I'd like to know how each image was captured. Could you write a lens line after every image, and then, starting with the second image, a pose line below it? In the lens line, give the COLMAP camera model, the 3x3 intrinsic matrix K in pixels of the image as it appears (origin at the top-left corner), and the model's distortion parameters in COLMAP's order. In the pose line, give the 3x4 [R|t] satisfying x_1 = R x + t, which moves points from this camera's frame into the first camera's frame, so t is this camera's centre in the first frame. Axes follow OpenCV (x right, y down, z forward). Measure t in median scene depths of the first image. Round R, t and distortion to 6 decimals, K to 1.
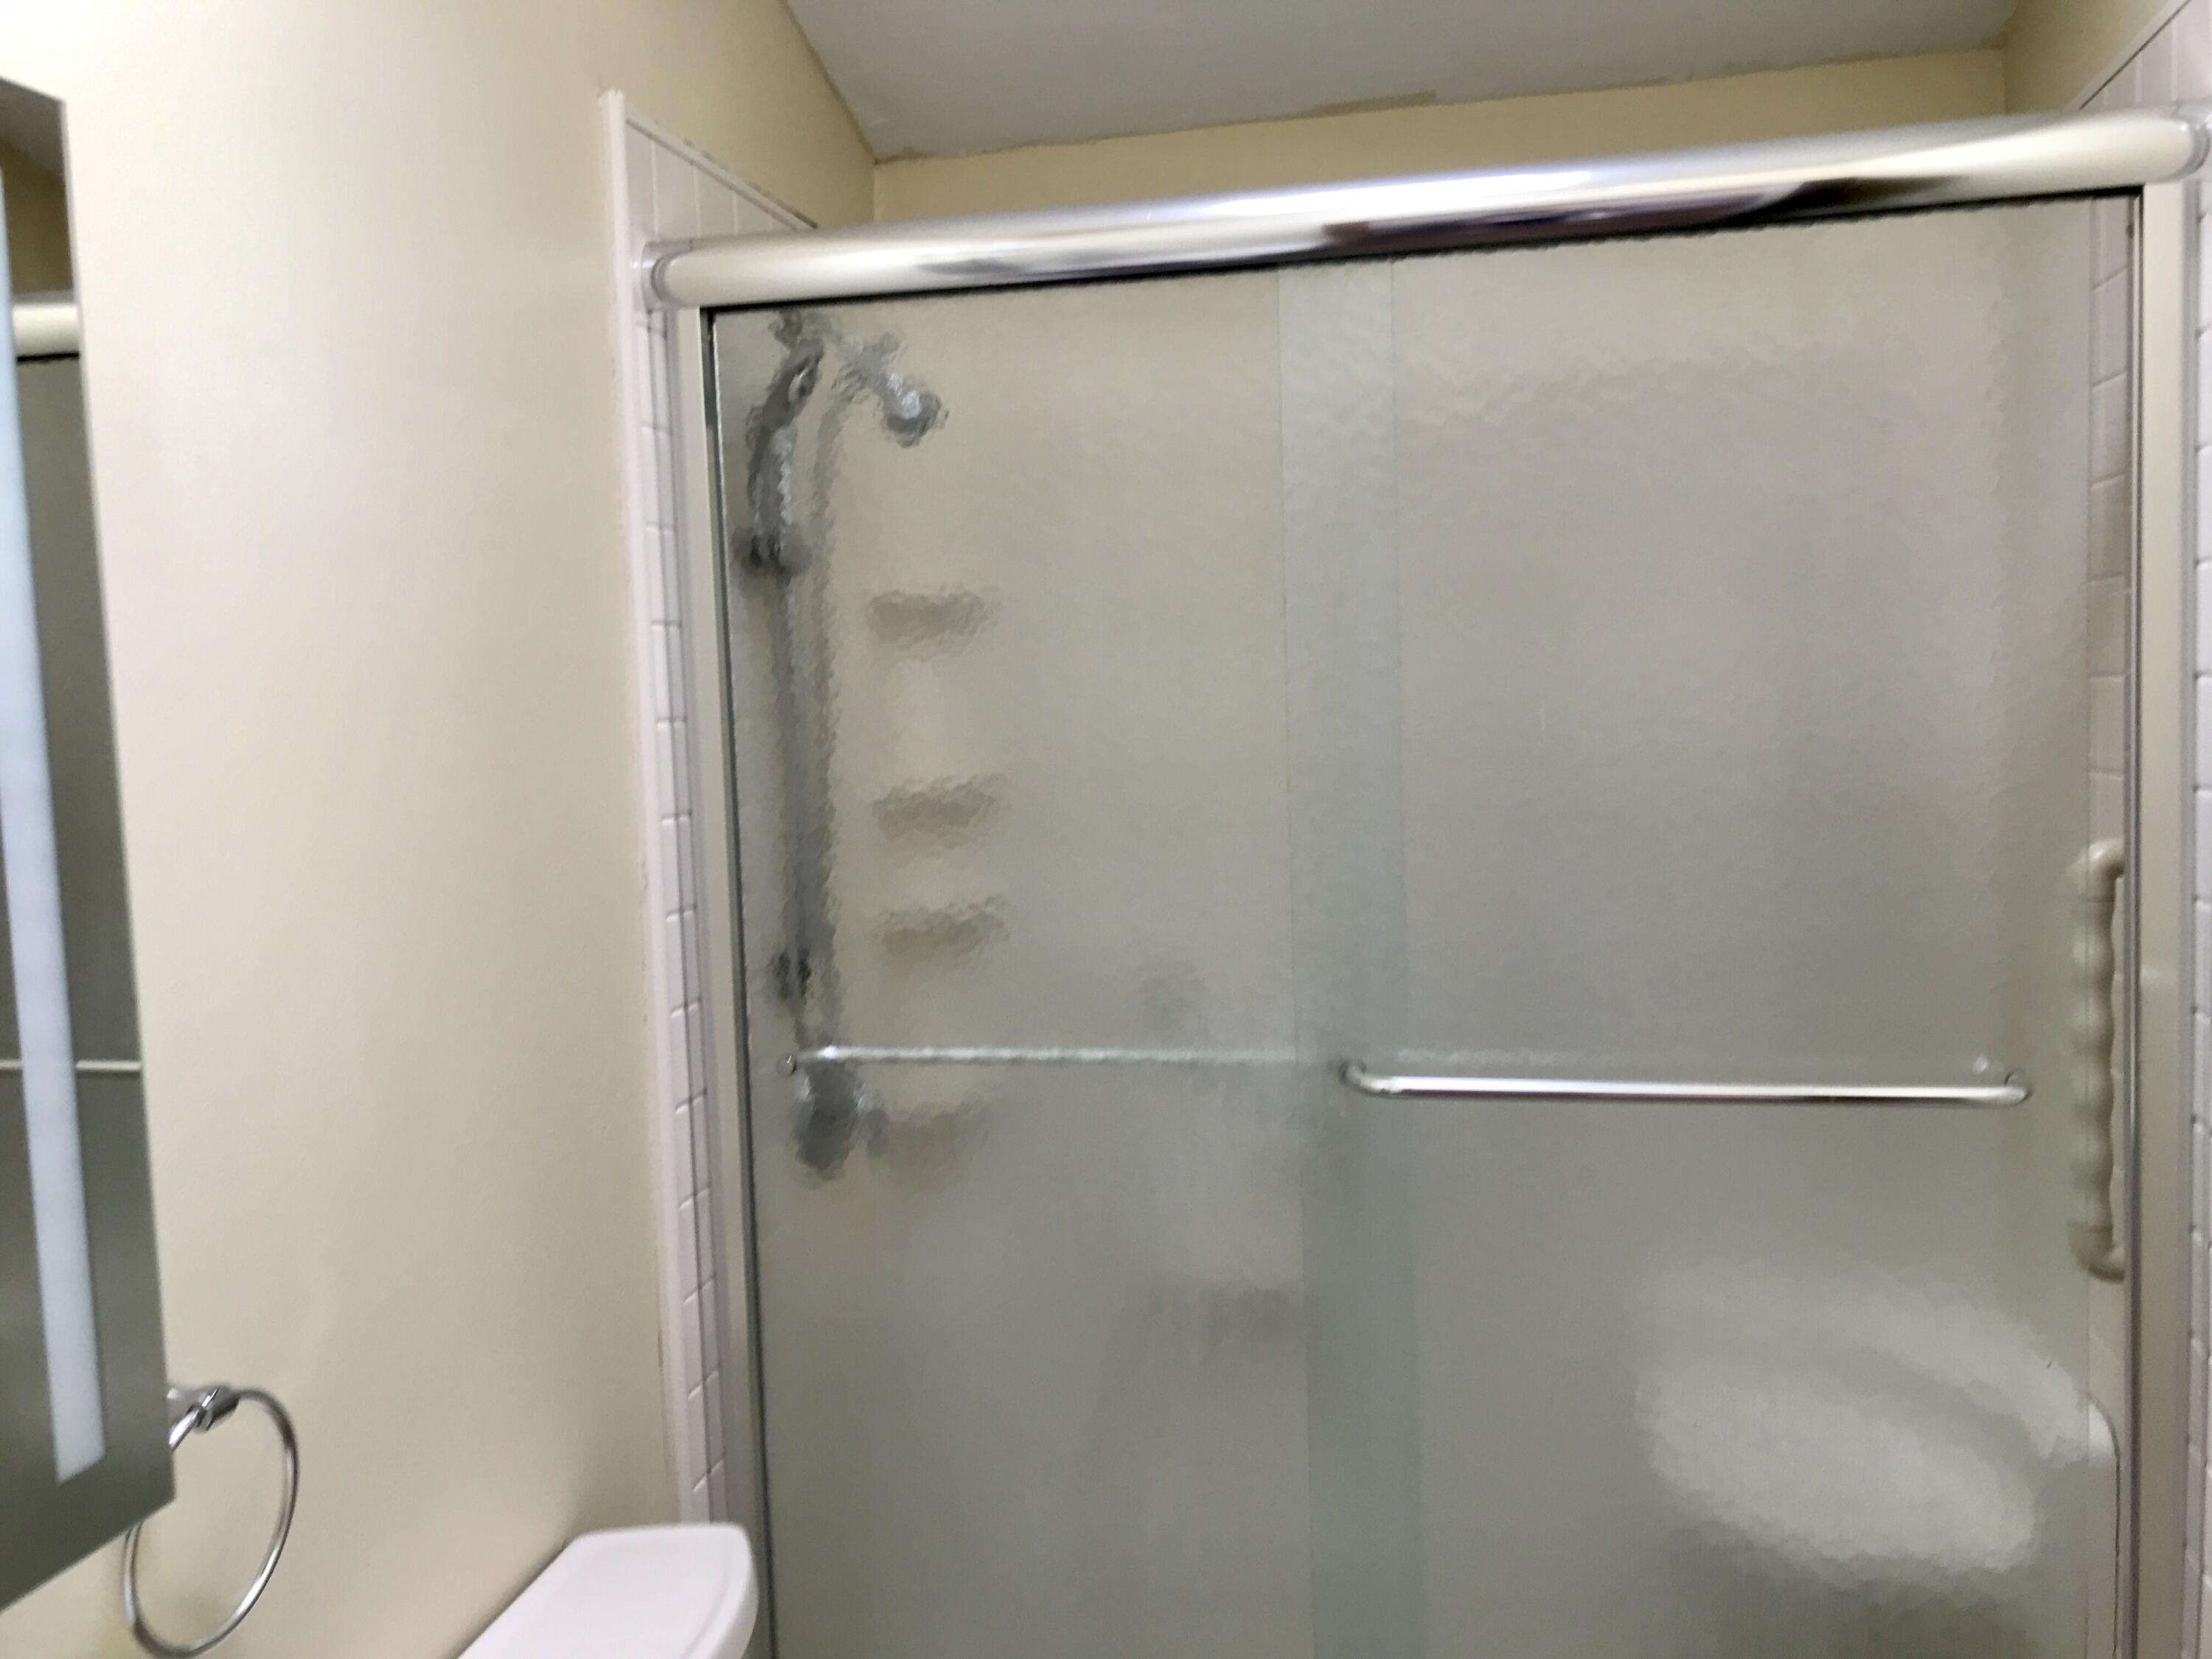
lens RADIAL K [[1850.4, 0, 1106.9], [0, 1850.4, 828.0], [0, 0, 1]] dist [0.053105, -0.060262]
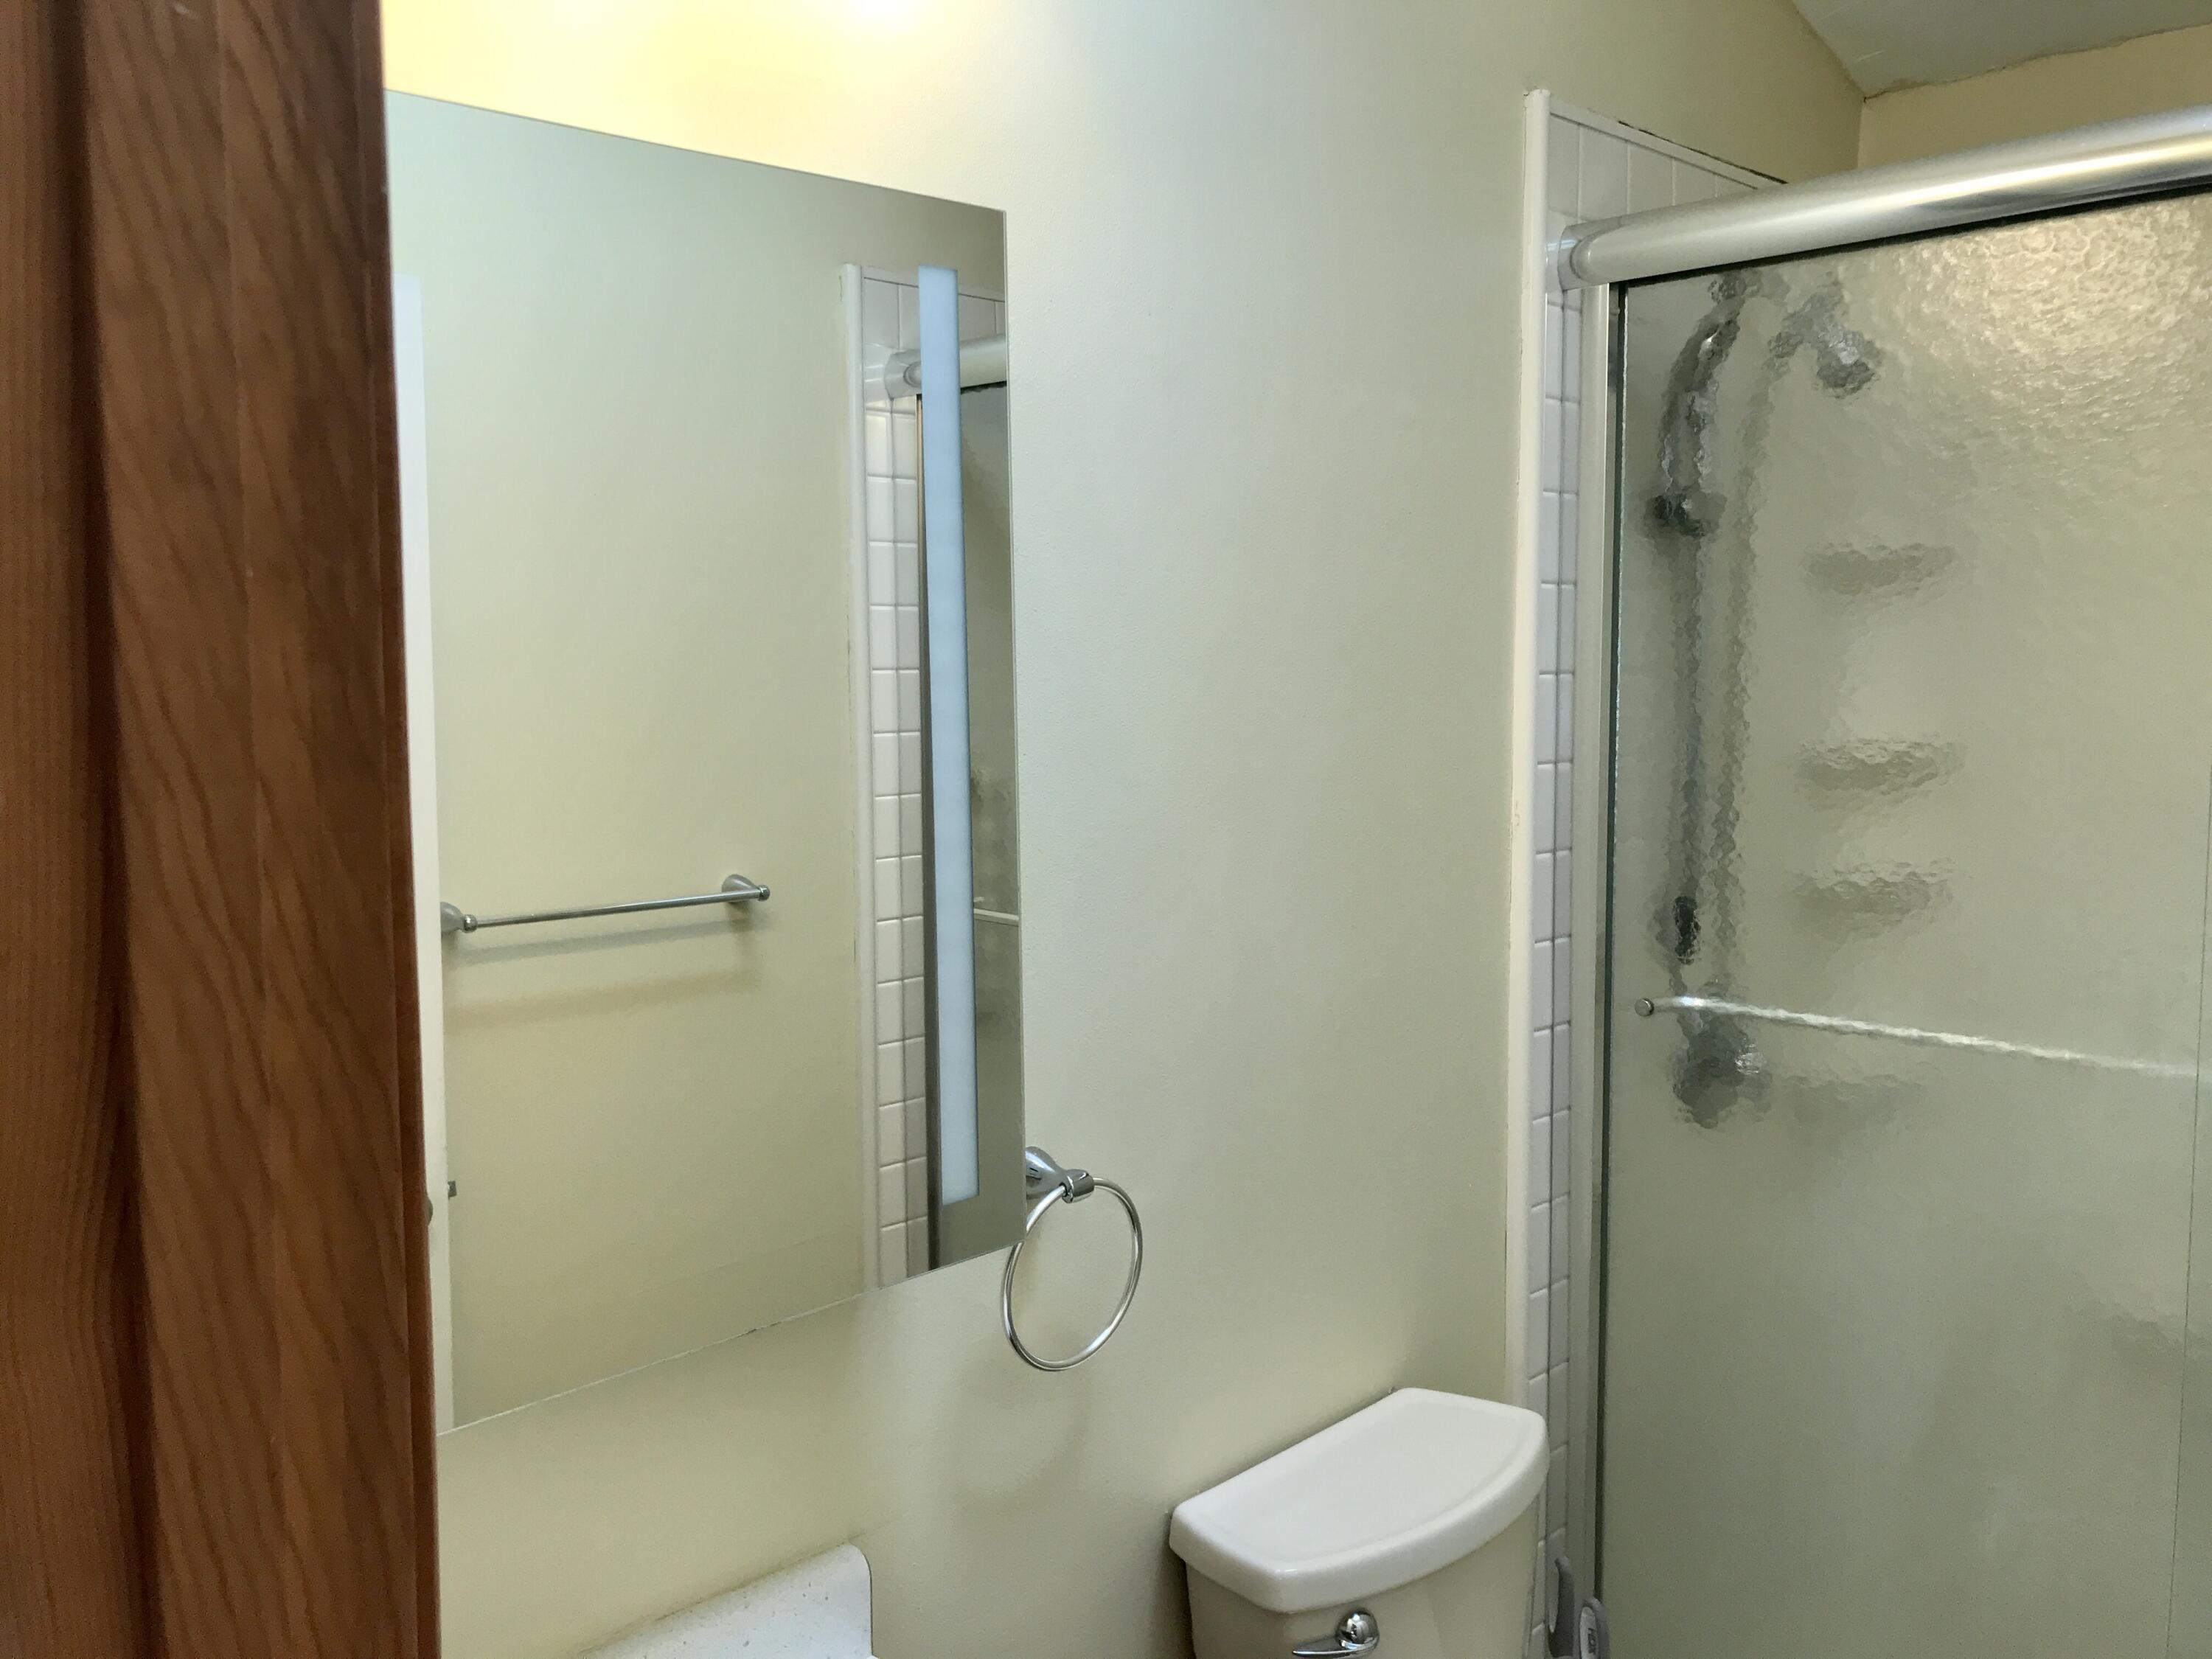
lens RADIAL K [[1850.4, 0, 1115.3], [0, 1850.4, 834.3], [0, 0, 1]] dist [0.053105, -0.060262]
pose [[0.828929, 0.086783, -0.552580, 0.156186], [-0.069633, 0.996217, 0.051999, -0.002481], [0.555002, -0.004626, 0.831836, -0.037772]]
